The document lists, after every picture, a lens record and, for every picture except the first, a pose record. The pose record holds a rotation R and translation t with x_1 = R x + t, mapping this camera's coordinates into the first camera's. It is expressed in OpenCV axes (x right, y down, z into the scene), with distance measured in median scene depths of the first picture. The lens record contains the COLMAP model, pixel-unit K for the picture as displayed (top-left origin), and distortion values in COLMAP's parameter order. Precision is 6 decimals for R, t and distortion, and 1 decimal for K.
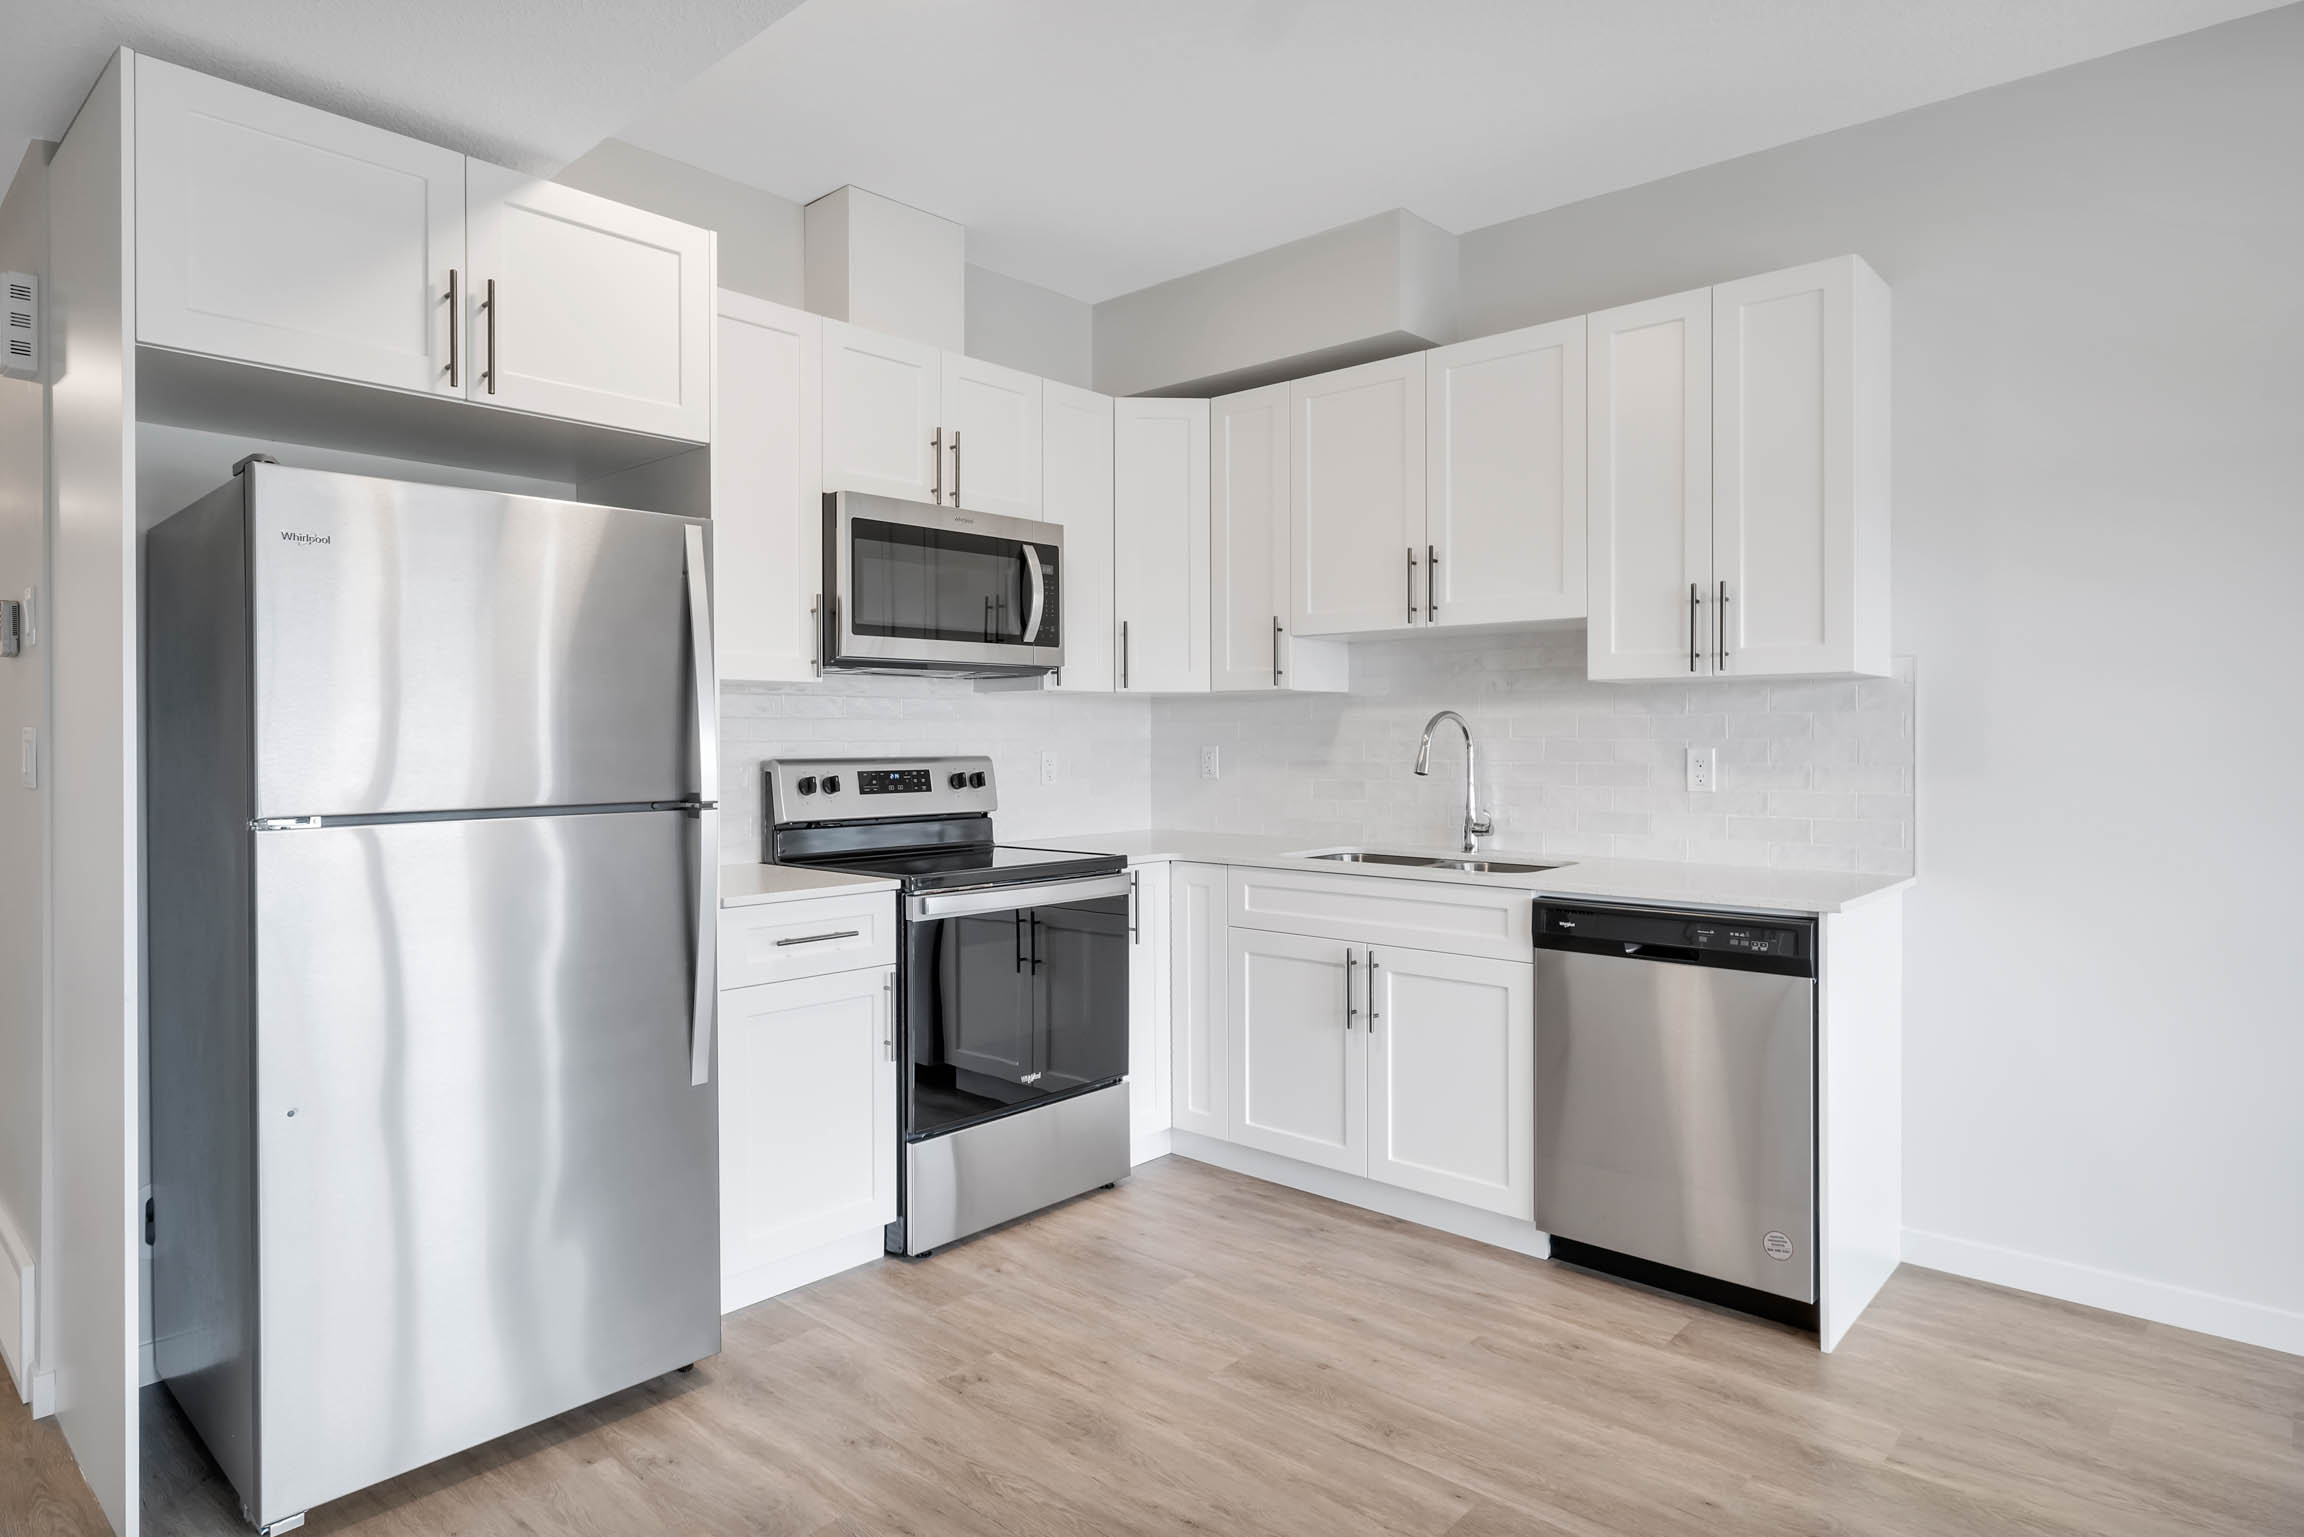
lens RADIAL K [[1297.5, 0, 1144.5], [0, 1297.5, 740.6], [0, 0, 1]] dist [-0.000031, 0.001550]
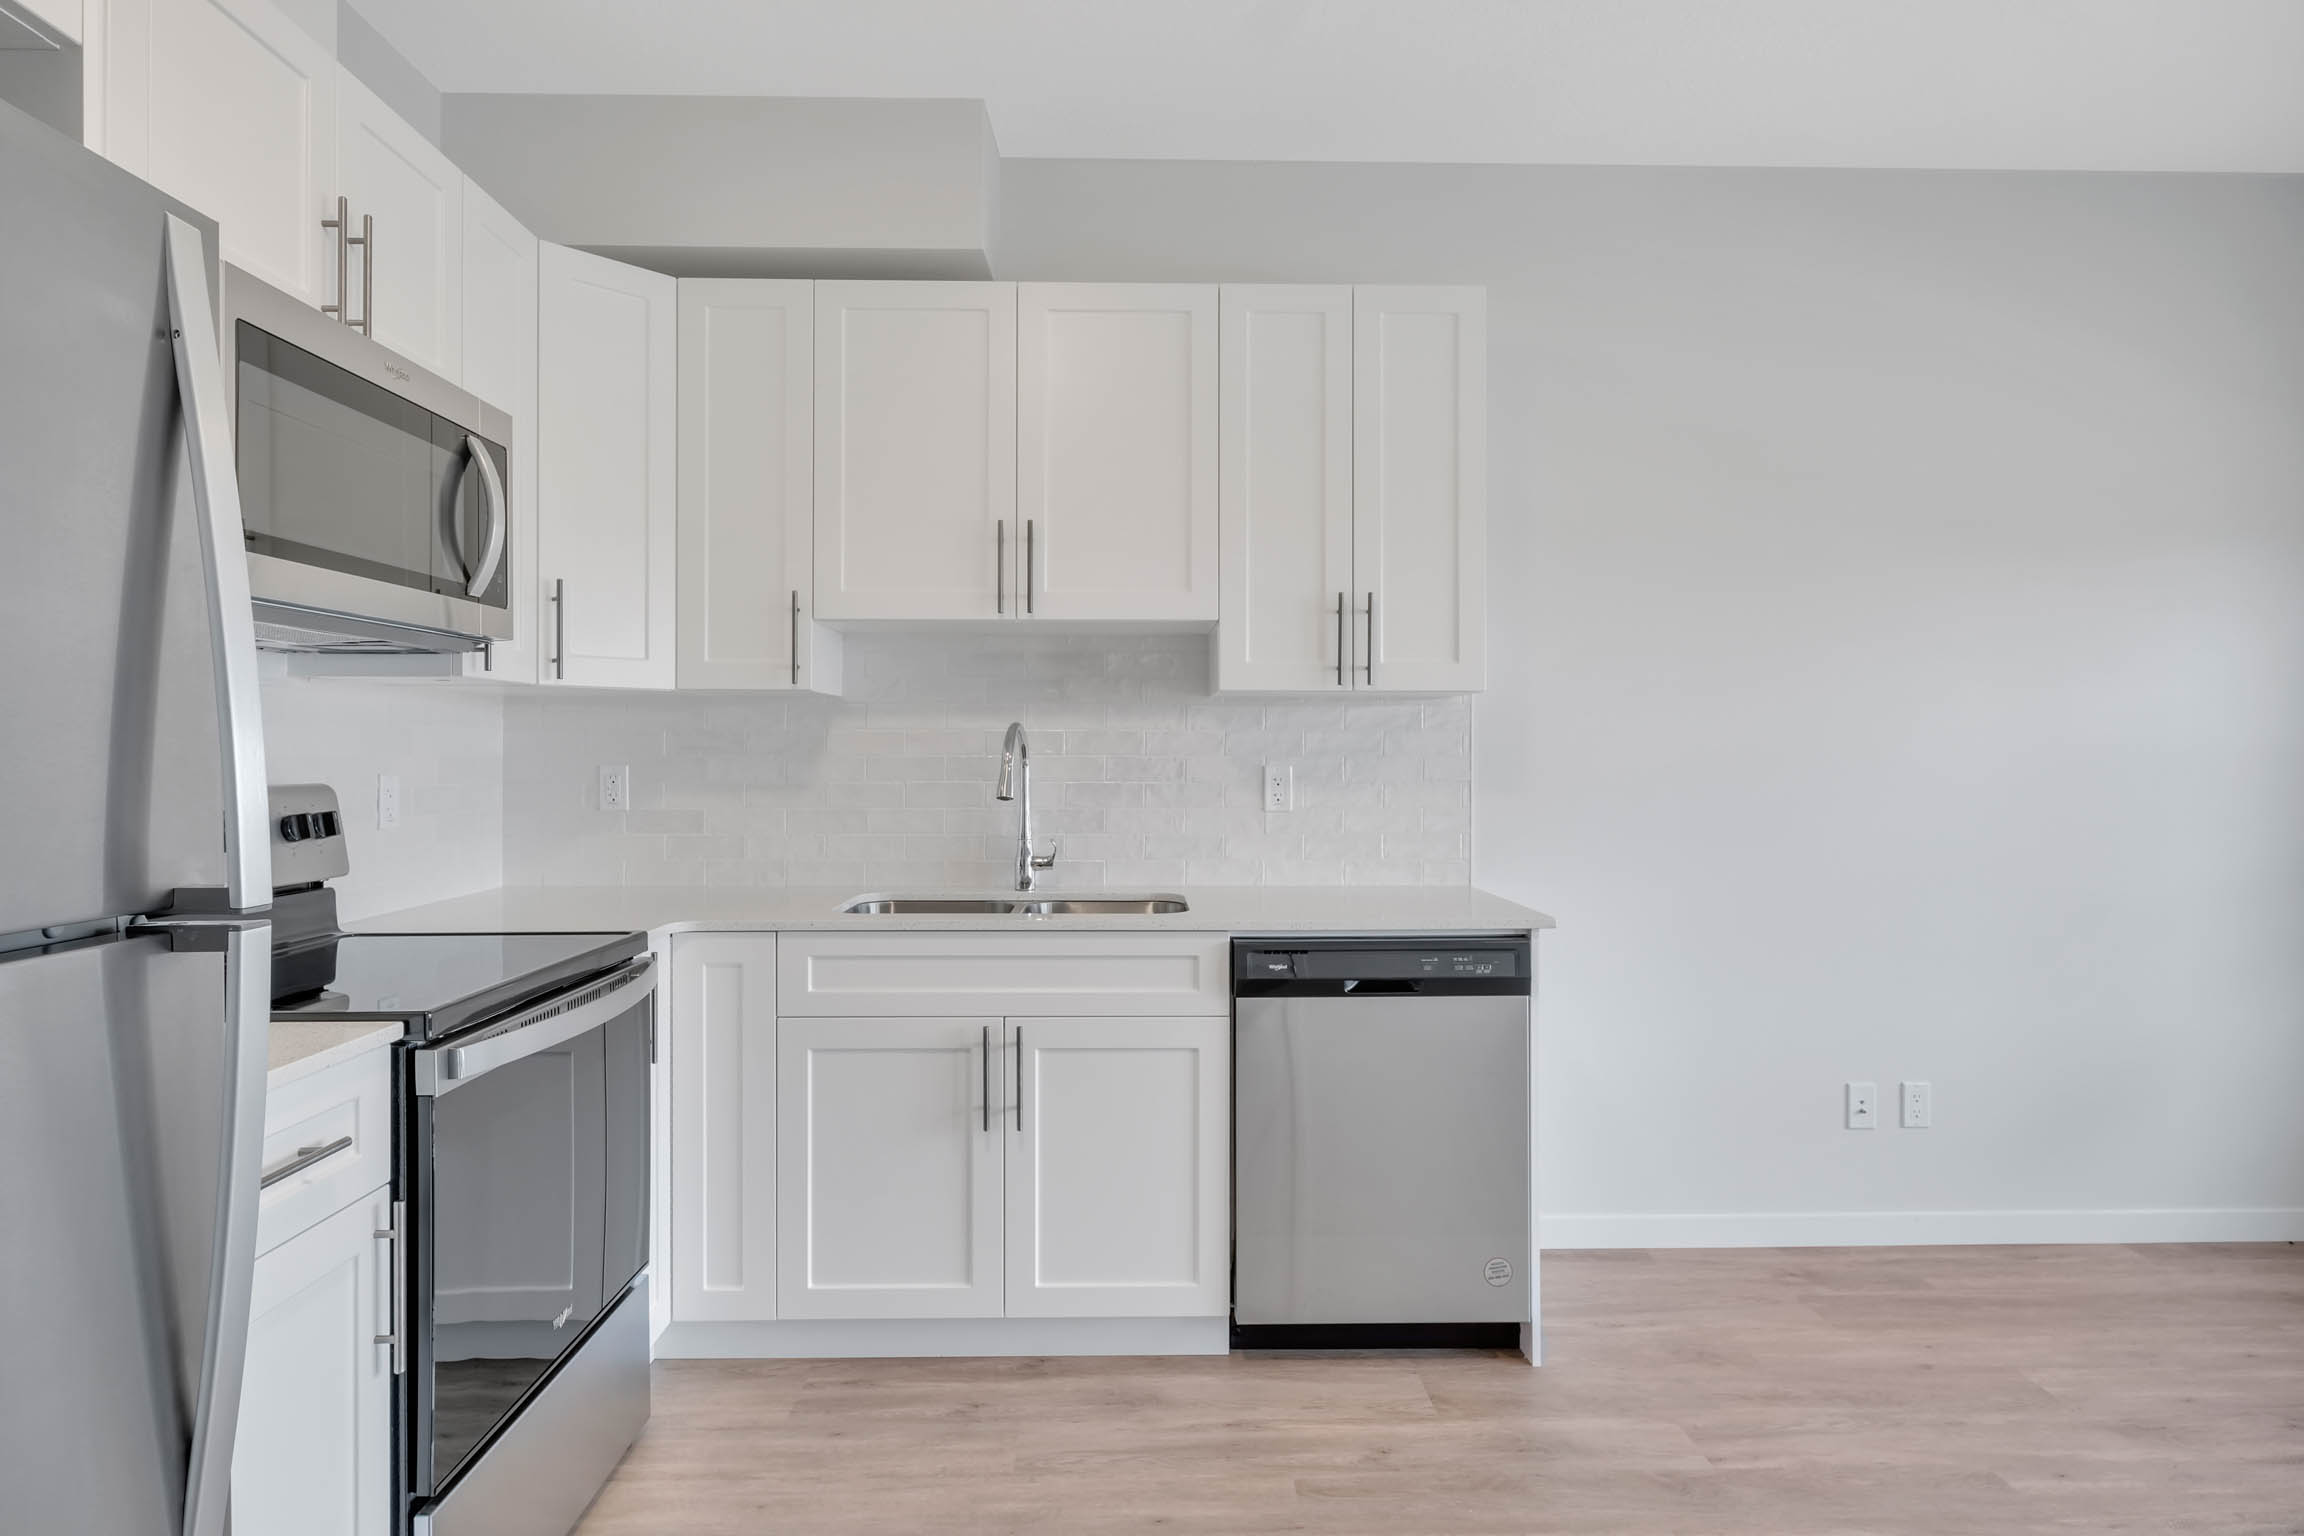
lens RADIAL K [[1297.5, 0, 1149.9], [0, 1297.5, 746.4], [0, 0, 1]] dist [-0.000031, 0.001550]
pose [[0.727279, 0.005062, 0.686324, -0.306952], [-0.000562, 0.999977, -0.006780, -0.001851], [-0.686342, 0.004545, 0.727265, 0.375104]]
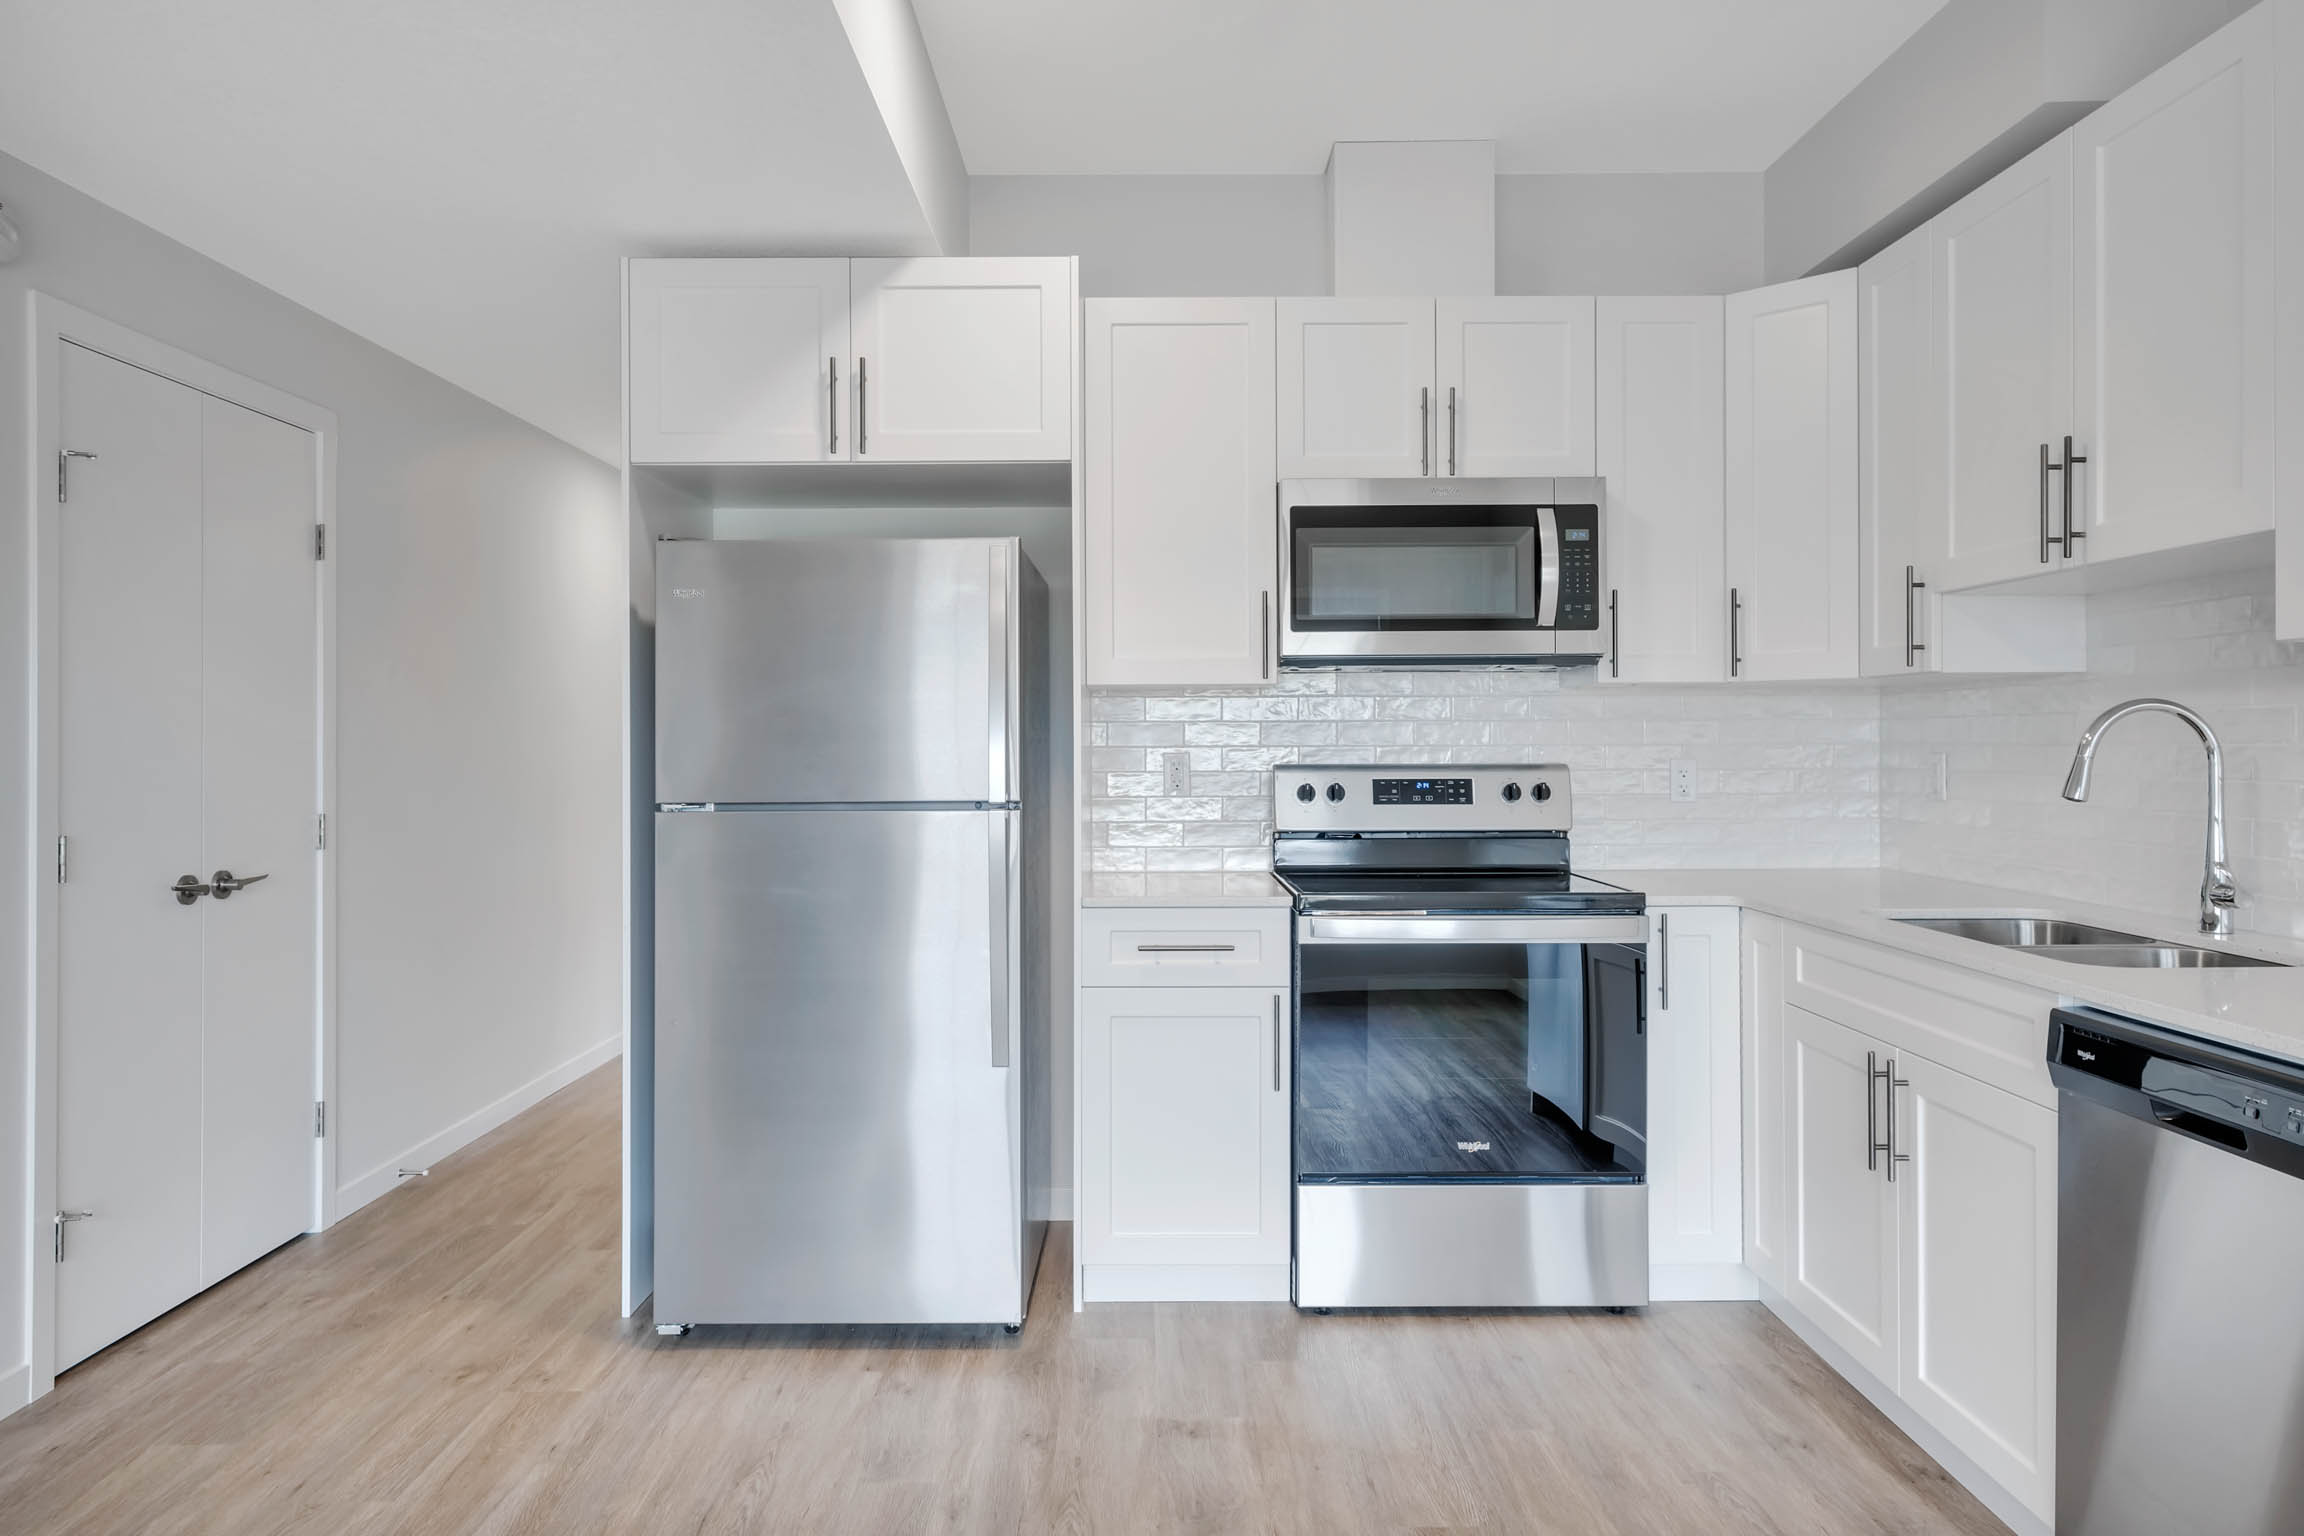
lens RADIAL K [[1491.4, 0, 1148.2], [0, 1491.4, 741.0], [0, 0, 1]] dist [0.006588, 0.003285]
pose [[0.675649, -0.000369, -0.737223, 0.486386], [-0.000451, 0.999999, -0.000914, -0.002098], [0.737223, 0.000950, 0.675648, 0.191521]]
